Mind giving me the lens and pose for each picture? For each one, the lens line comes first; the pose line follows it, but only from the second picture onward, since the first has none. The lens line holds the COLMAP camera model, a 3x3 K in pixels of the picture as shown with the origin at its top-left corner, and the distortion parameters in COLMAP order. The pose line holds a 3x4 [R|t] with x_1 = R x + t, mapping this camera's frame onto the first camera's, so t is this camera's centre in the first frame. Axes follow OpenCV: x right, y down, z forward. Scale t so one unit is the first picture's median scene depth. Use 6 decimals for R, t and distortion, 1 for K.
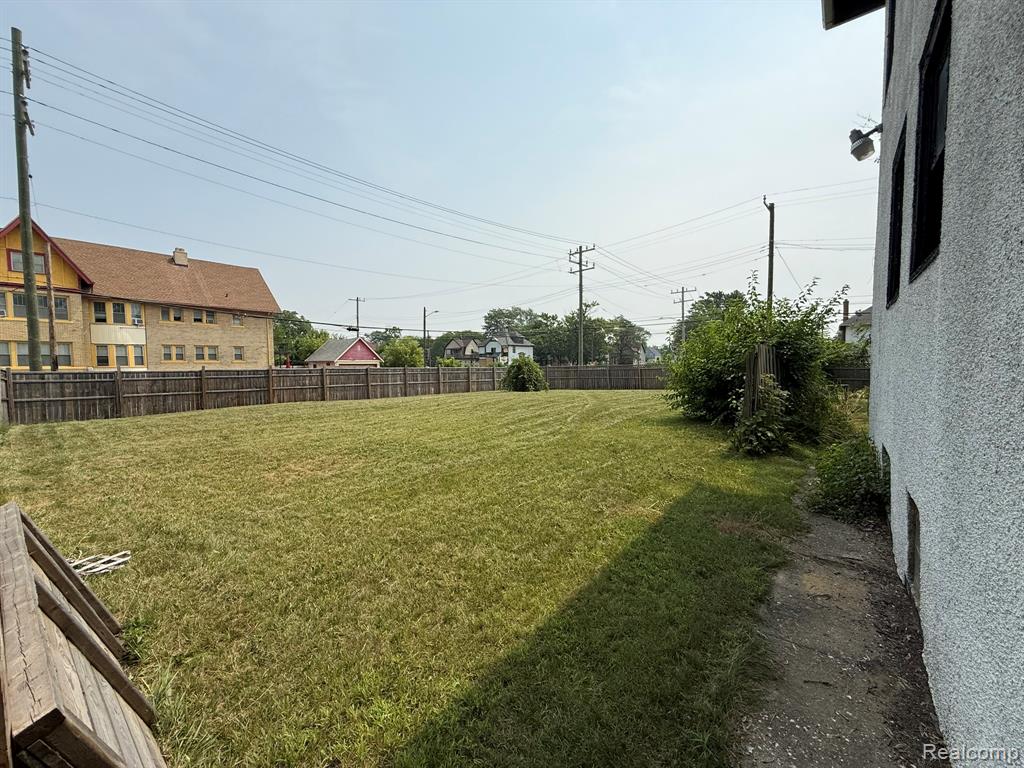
lens RADIAL K [[408.1, 0, 508.6], [0, 408.1, 386.2], [0, 0, 1]] dist [-0.001365, 0.000551]
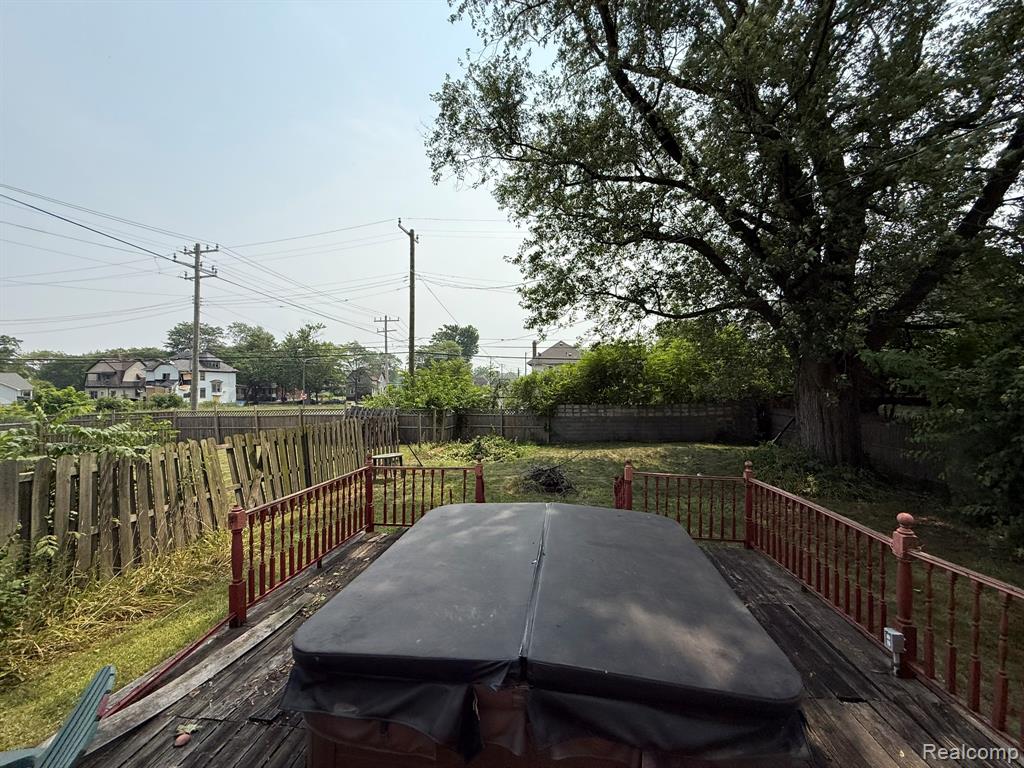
lens RADIAL K [[408.1, 0, 510.6], [0, 408.1, 387.6], [0, 0, 1]] dist [-0.001365, 0.000551]
pose [[0.847717, 0.004442, 0.530431, 0.092717], [0.026683, 0.998342, -0.051004, -0.012484], [-0.529778, 0.057391, 0.846193, 0.036137]]
